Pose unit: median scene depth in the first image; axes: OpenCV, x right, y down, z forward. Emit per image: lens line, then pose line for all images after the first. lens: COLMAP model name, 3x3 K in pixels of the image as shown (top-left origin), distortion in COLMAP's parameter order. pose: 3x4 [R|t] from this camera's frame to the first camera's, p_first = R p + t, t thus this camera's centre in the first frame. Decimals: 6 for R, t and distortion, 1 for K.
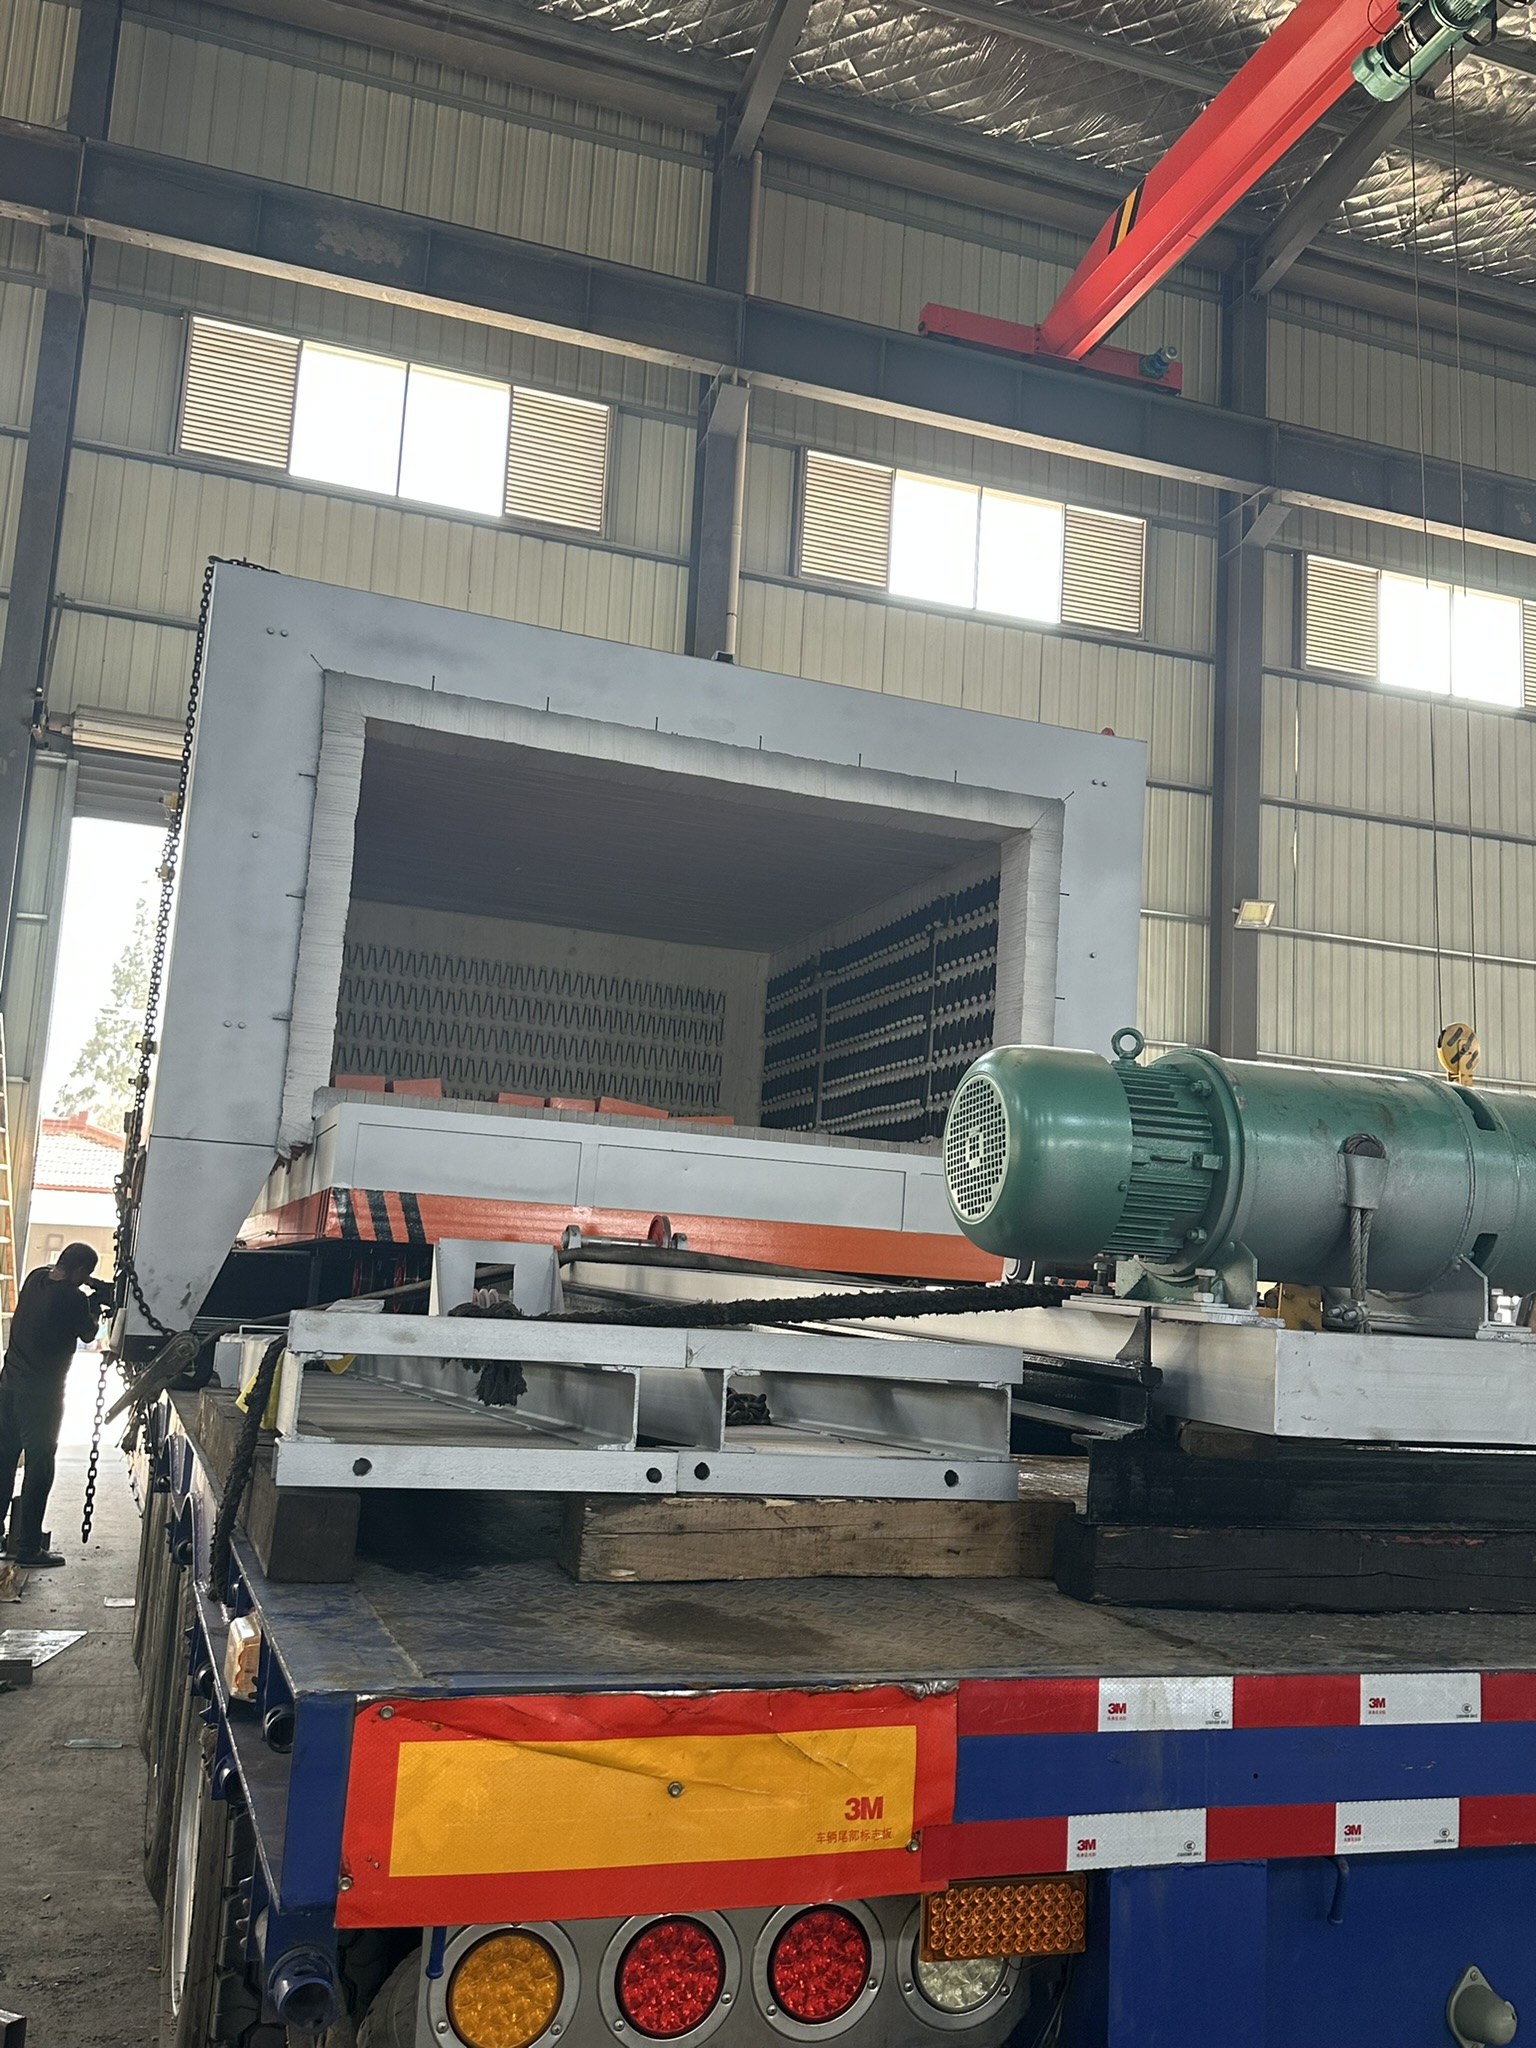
lens RADIAL K [[1800.1, 0, 768.8], [0, 1800.1, 1020.7], [0, 0, 1]] dist [0.047291, -0.054062]
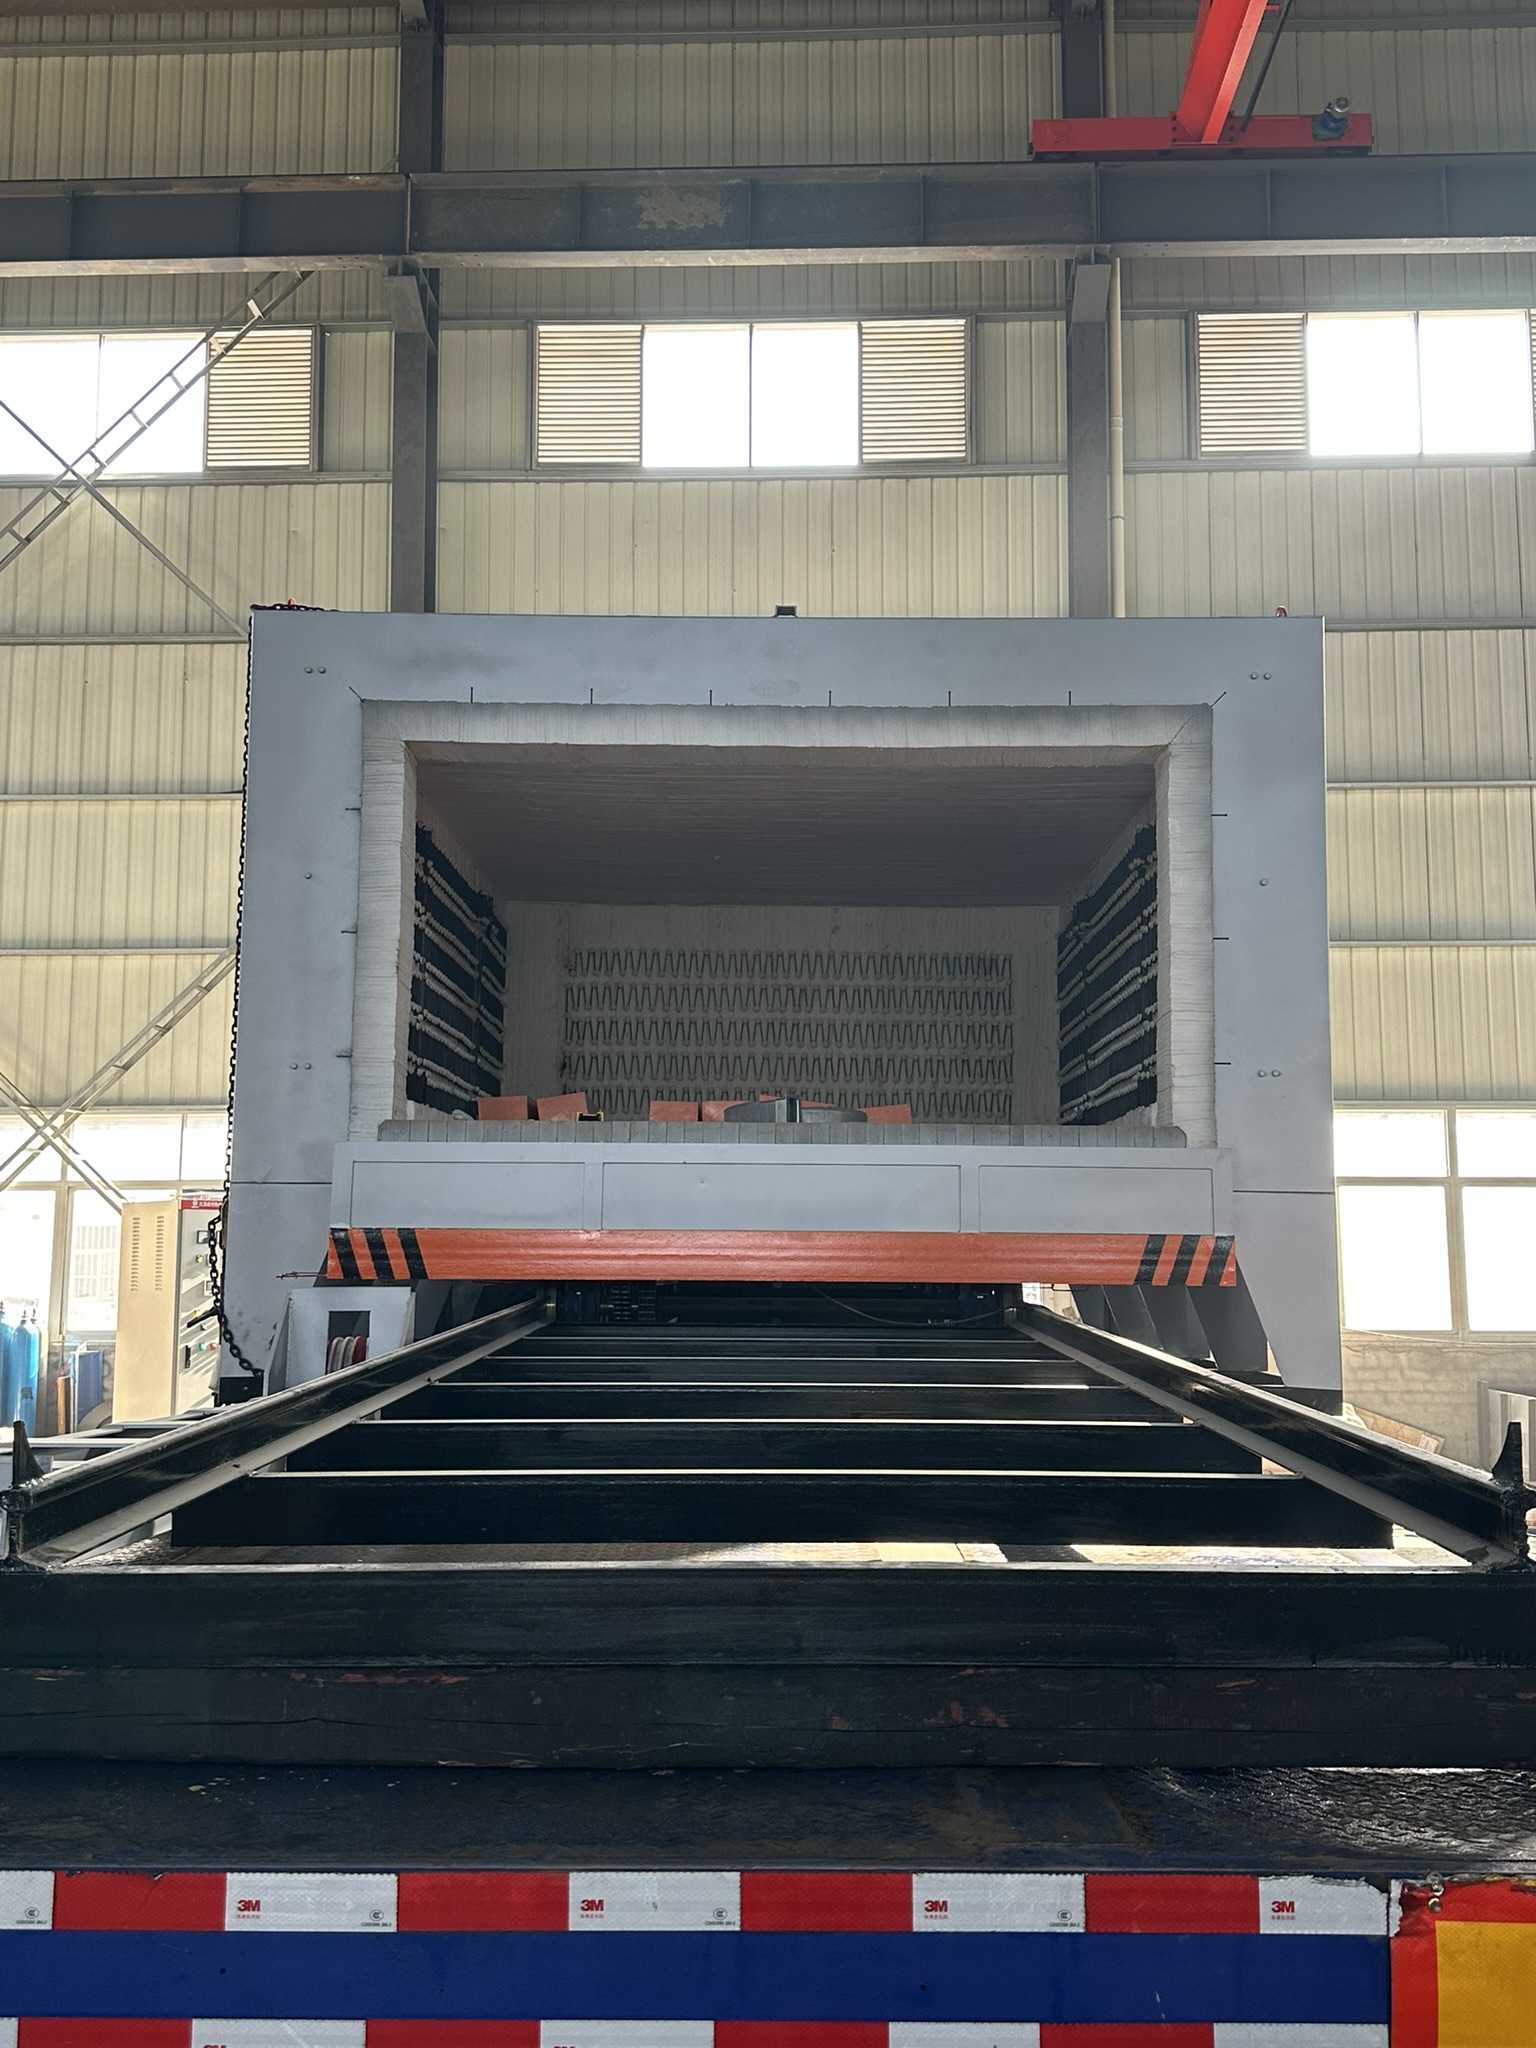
lens RADIAL K [[1904.8, 0, 771.1], [0, 1904.8, 1033.8], [0, 0, 1]] dist [0.048750, 0.000000]
pose [[0.930580, -0.095250, -0.353480, 0.208127], [0.106191, 0.994278, 0.011638, -0.000352], [0.350348, -0.048367, 0.935370, 0.058752]]
